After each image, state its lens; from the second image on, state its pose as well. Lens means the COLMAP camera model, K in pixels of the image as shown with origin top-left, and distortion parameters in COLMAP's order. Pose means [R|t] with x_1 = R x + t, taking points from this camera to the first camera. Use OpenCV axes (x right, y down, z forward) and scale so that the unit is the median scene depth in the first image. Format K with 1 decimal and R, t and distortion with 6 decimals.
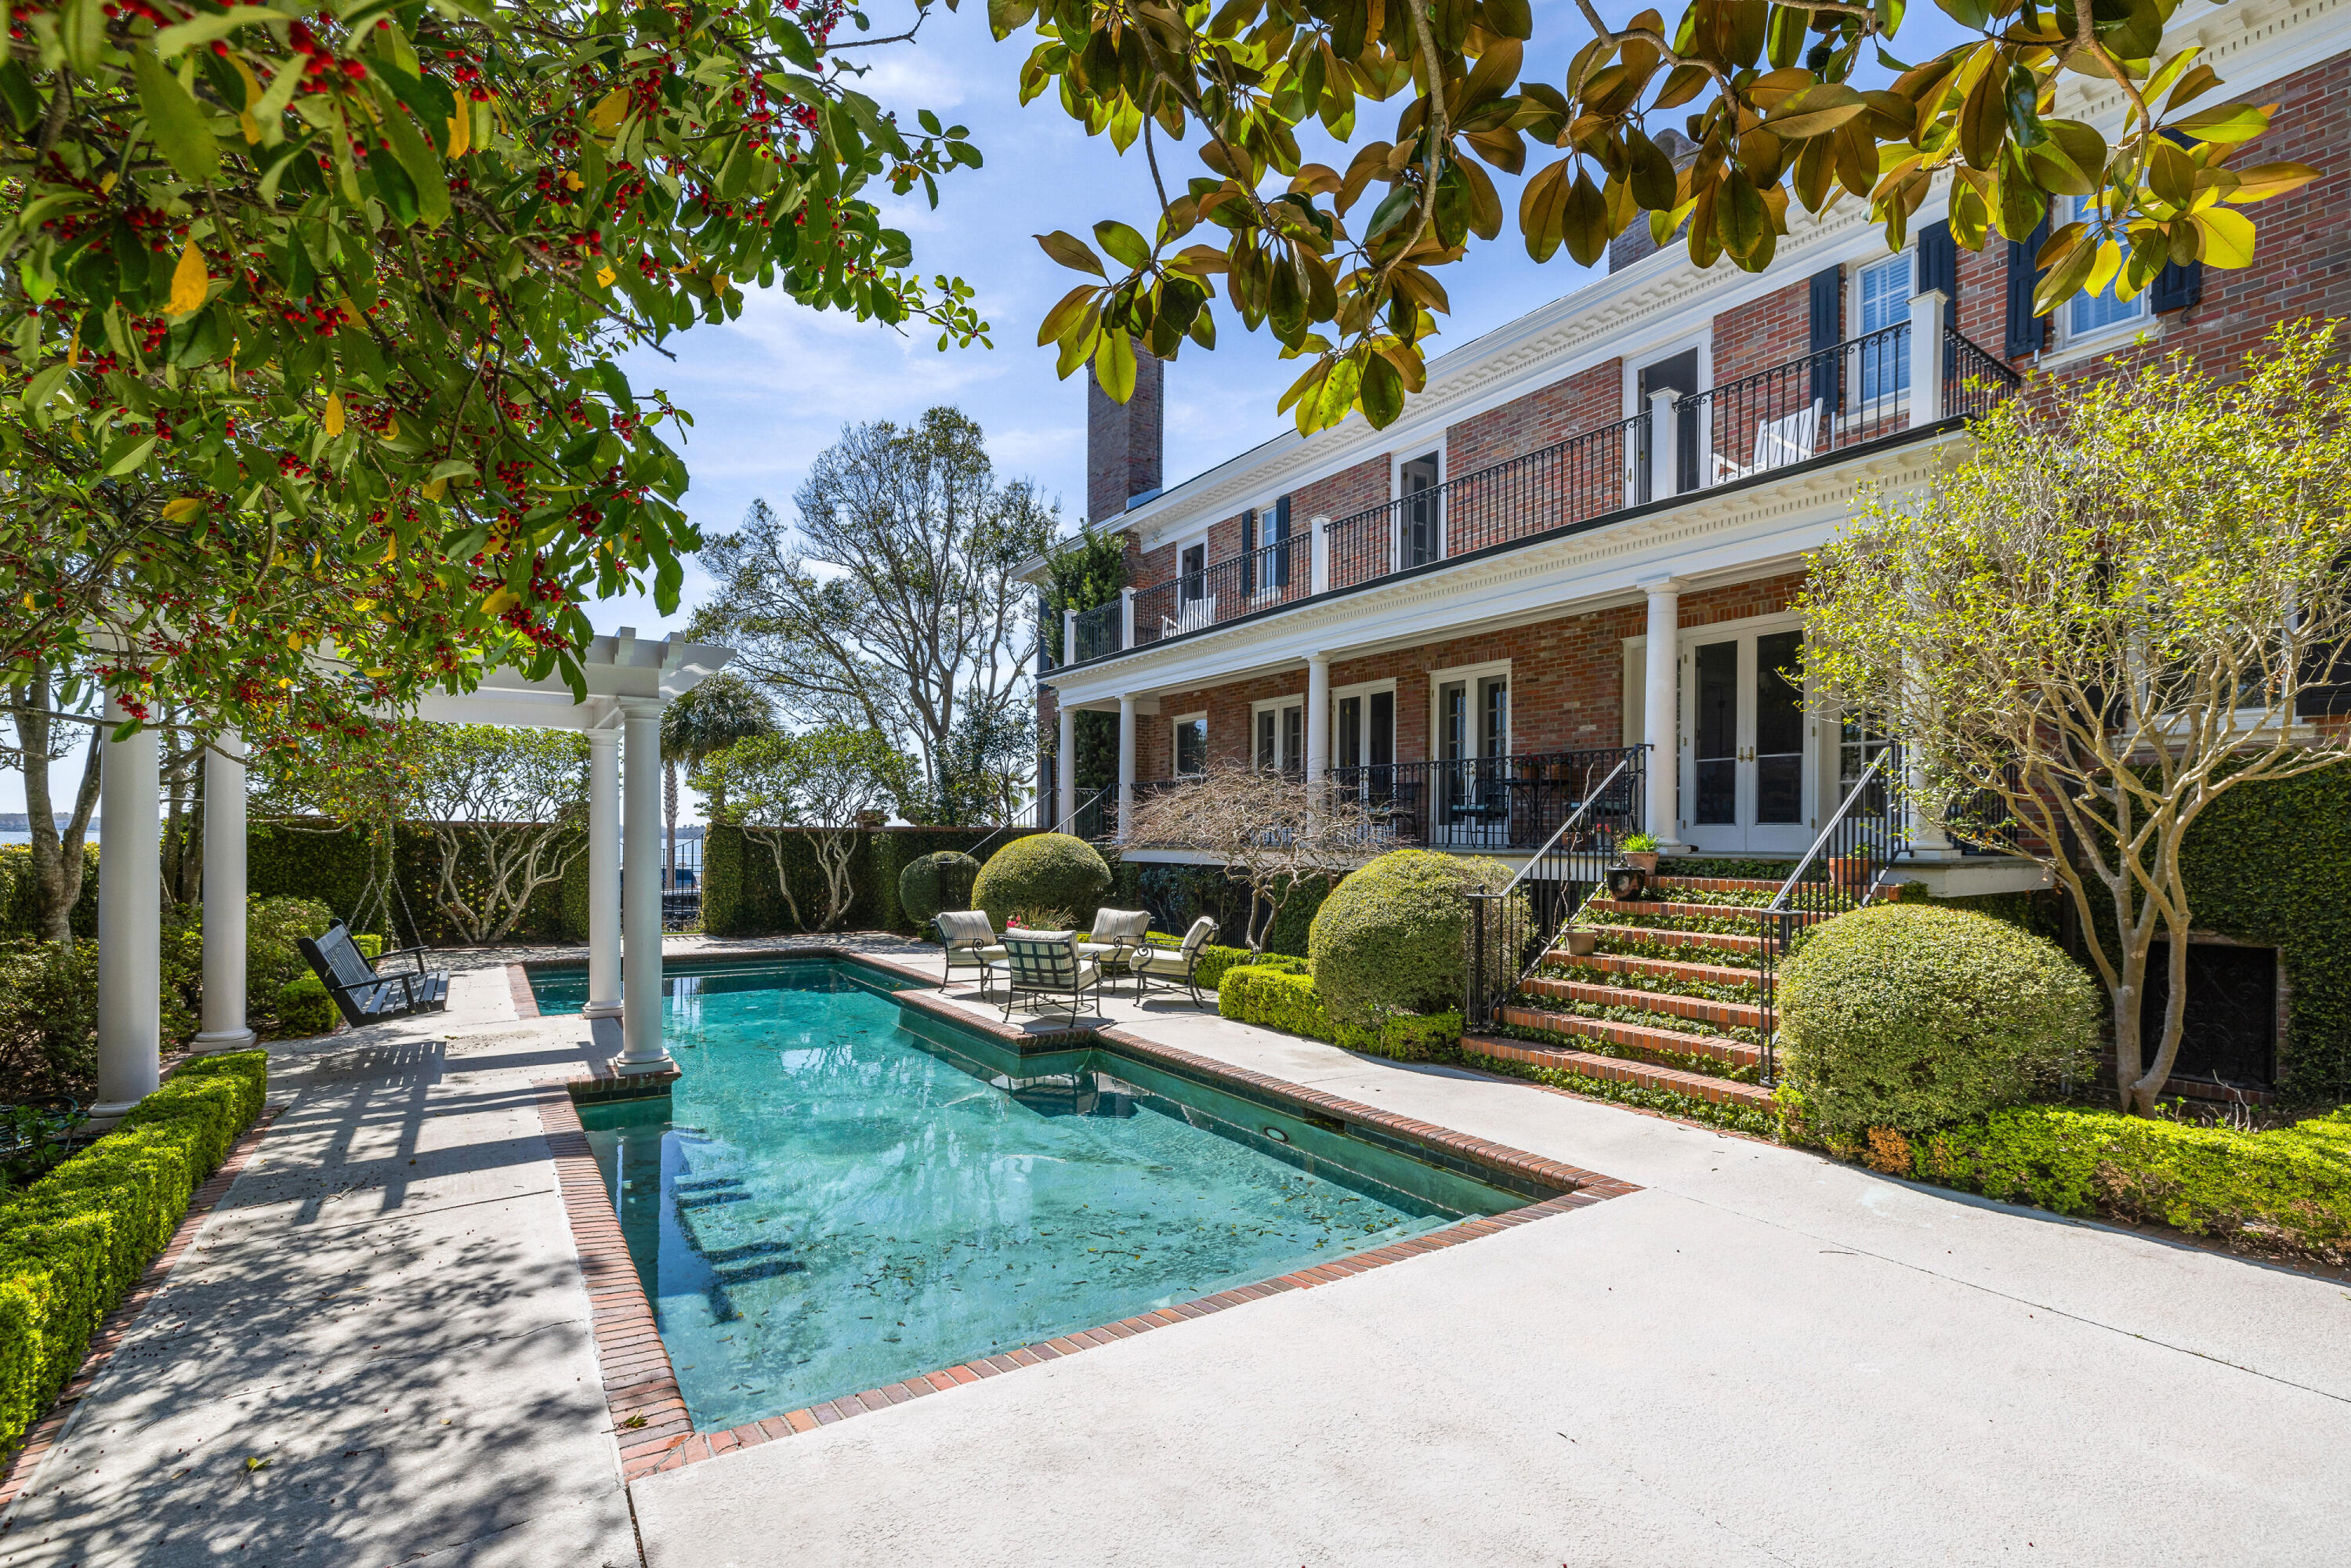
lens RADIAL K [[1061.2, 0, 1172.5], [0, 1061.2, 841.7], [0, 0, 1]] dist [-0.009990, -0.000869]
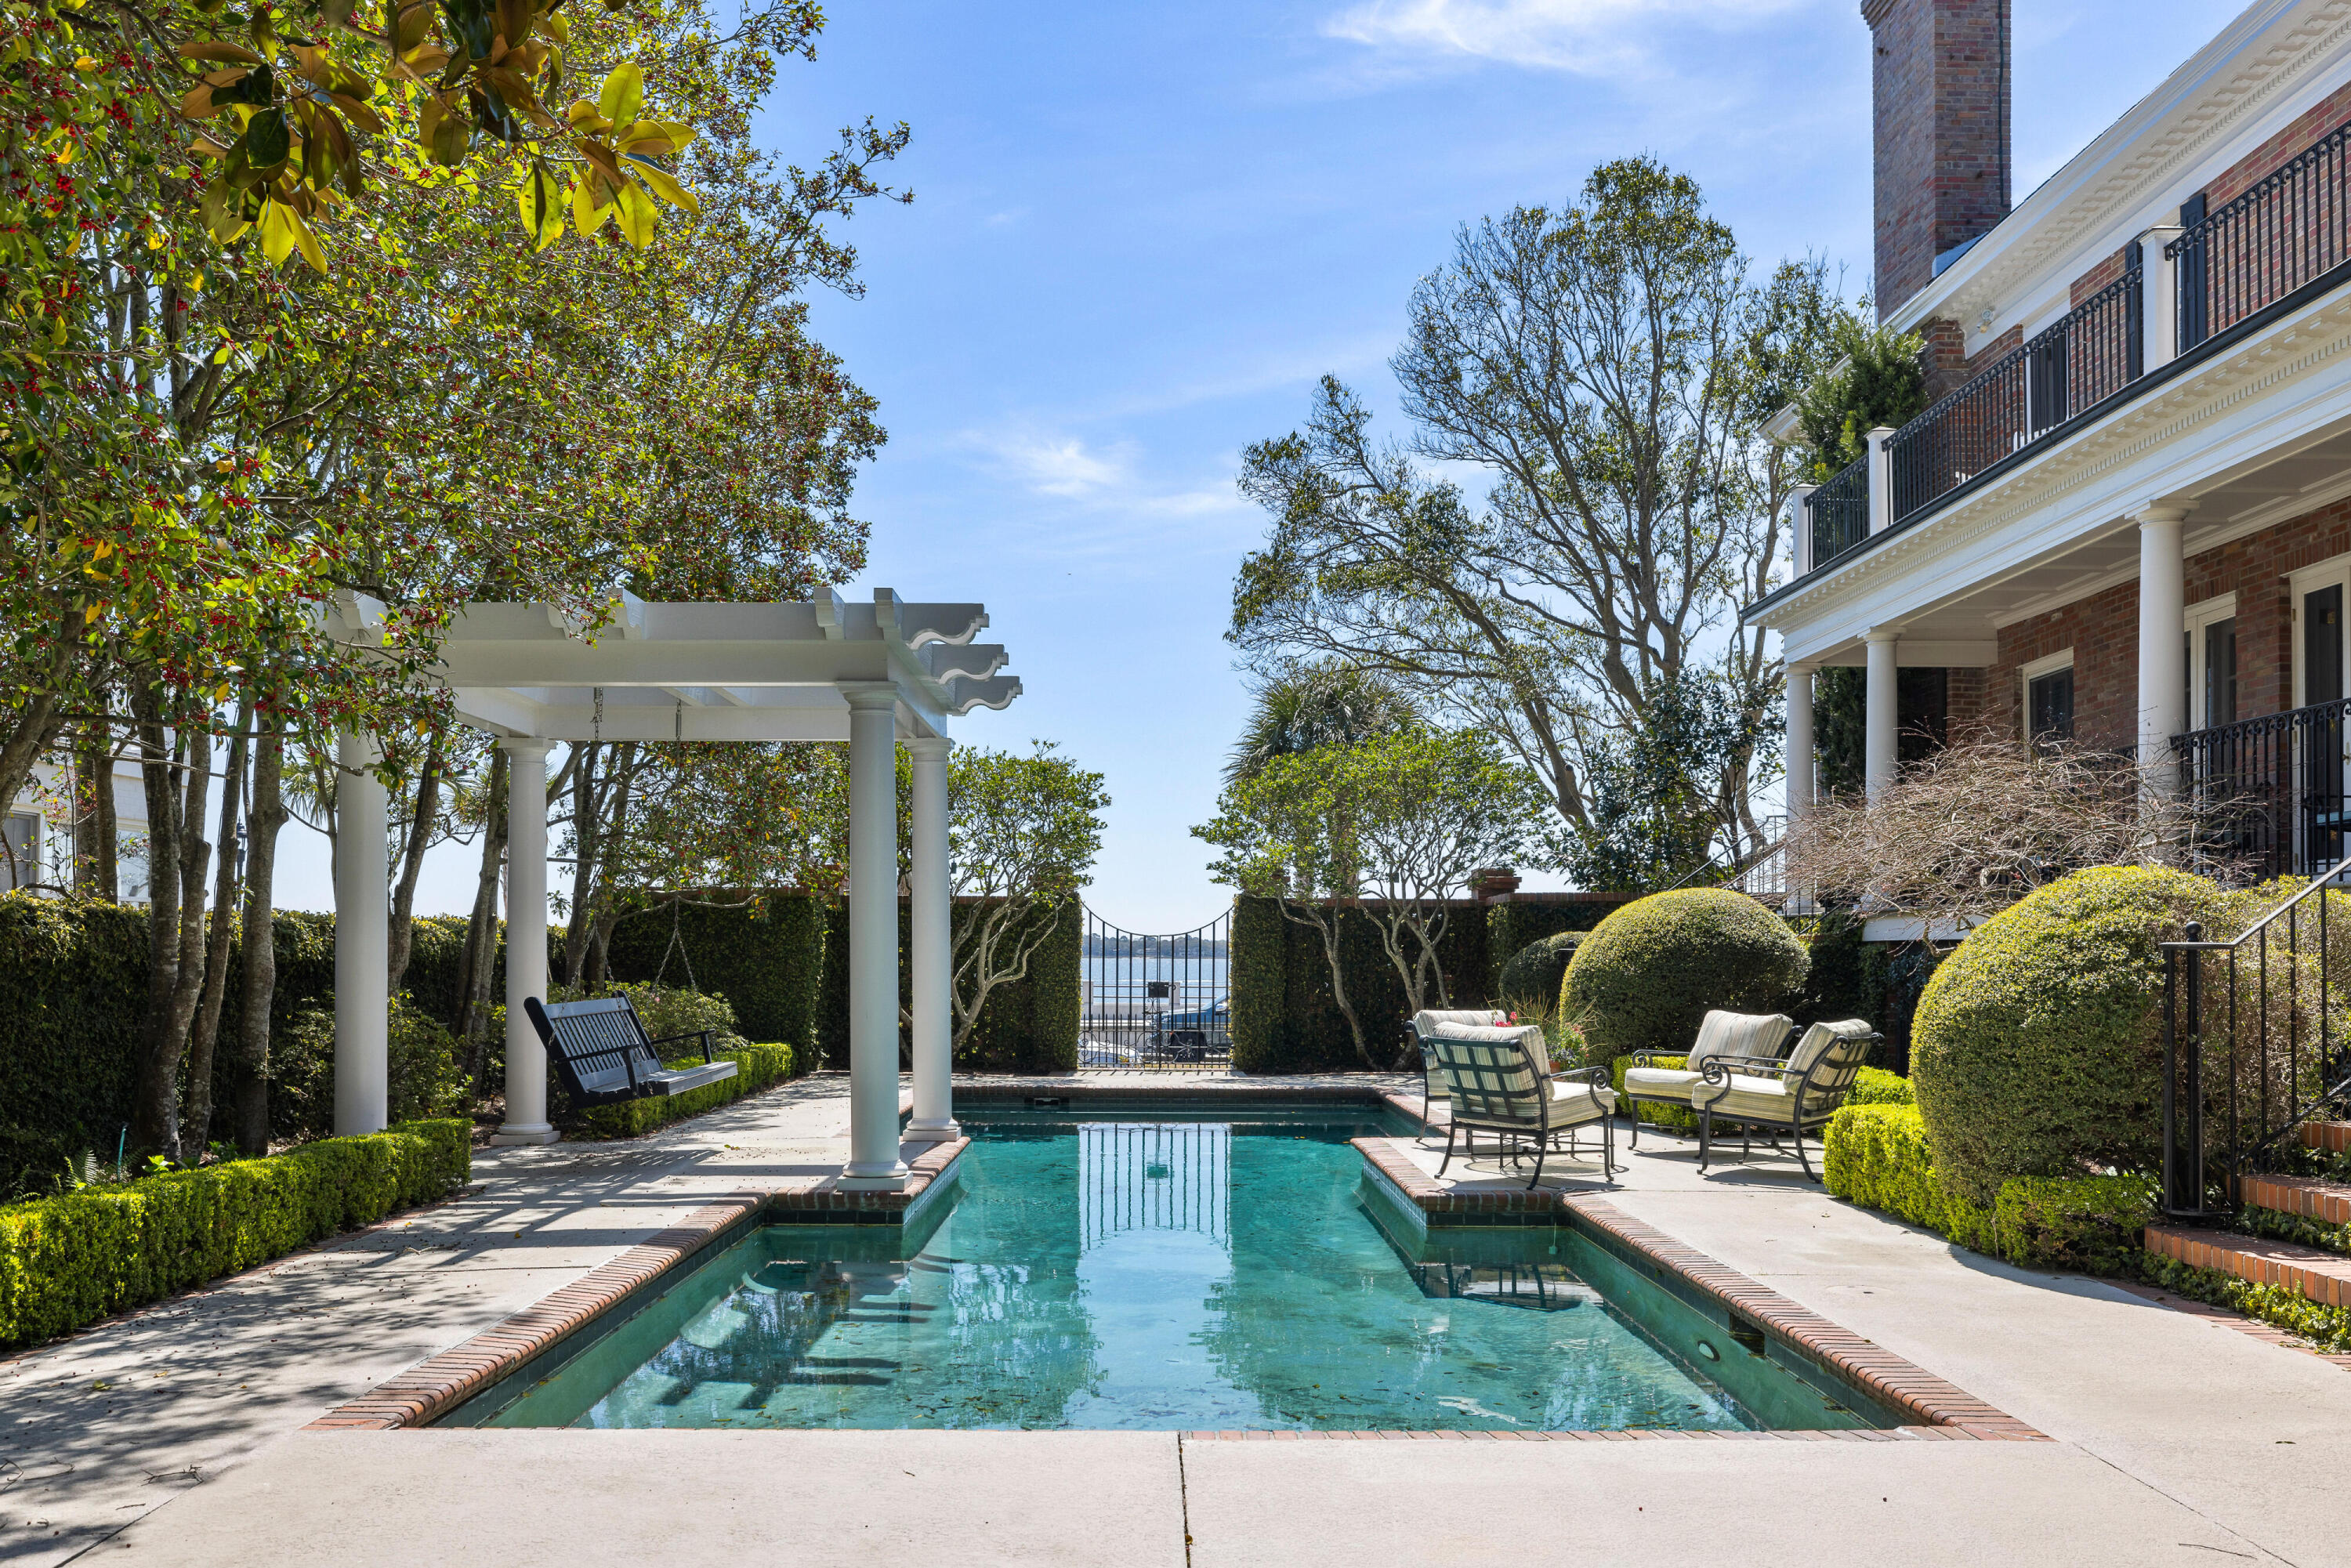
lens RADIAL K [[1964.5, 0, 1168.9], [0, 1964.5, 934.7], [0, 0, 1]] dist [-0.014940, 0.009231]
pose [[0.838228, -0.012156, -0.545185, 0.370407], [0.003282, 0.999846, -0.017248, 0.057668], [0.545310, 0.012668, 0.838138, -0.025929]]
